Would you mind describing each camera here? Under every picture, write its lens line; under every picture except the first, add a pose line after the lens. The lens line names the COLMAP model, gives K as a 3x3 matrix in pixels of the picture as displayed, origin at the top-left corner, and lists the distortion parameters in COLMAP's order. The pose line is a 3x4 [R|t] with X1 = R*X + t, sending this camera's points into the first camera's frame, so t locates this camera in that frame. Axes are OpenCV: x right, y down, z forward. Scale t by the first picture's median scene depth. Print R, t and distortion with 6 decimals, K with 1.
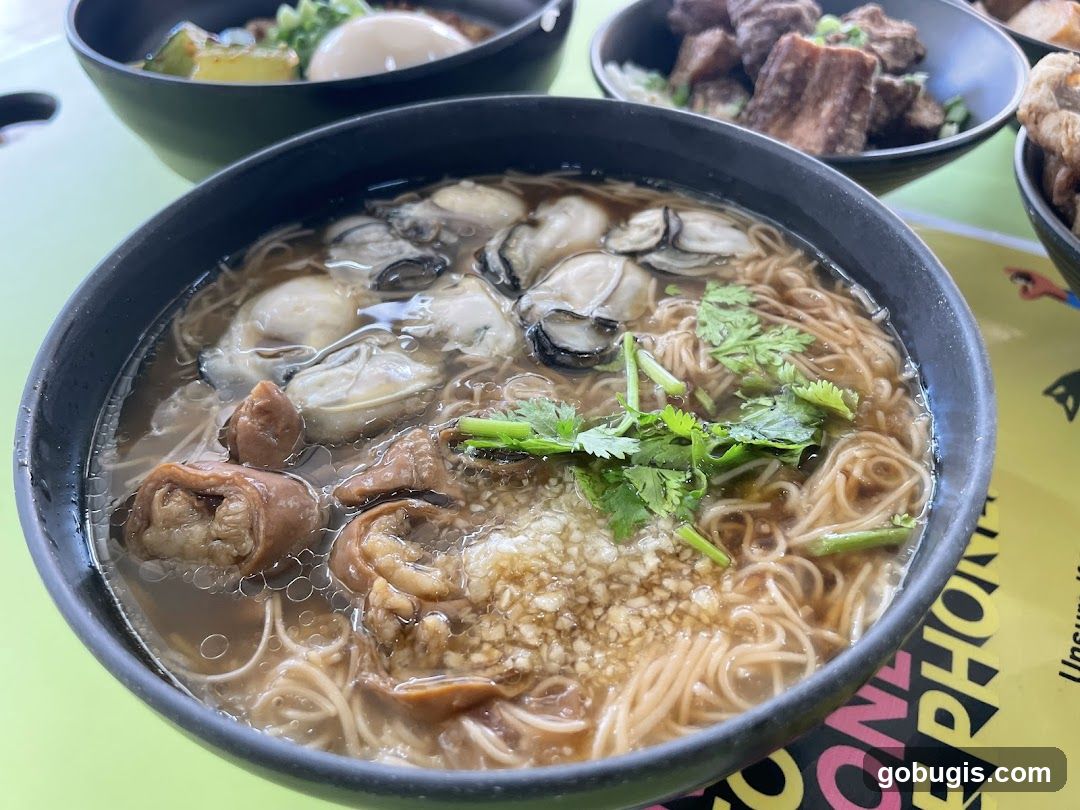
lens RADIAL K [[787.7, 0, 540.0], [0, 787.7, 405.0], [0, 0, 1]] dist [0.042080, -0.085309]
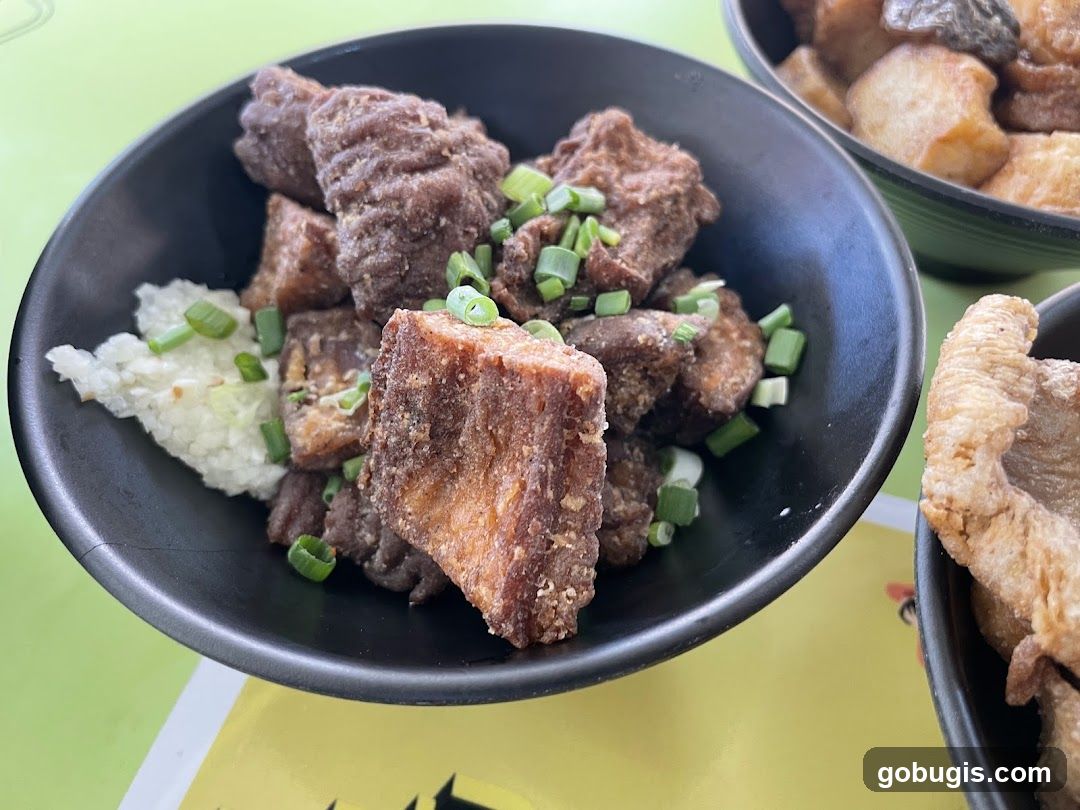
lens RADIAL K [[787.7, 0, 540.0], [0, 787.7, 405.0], [0, 0, 1]] dist [0.042080, -0.085309]
pose [[0.976618, -0.153267, 0.150751, 0.316273], [0.131987, 0.980985, 0.142297, -0.472521], [-0.169694, -0.119073, 0.978277, 0.565120]]
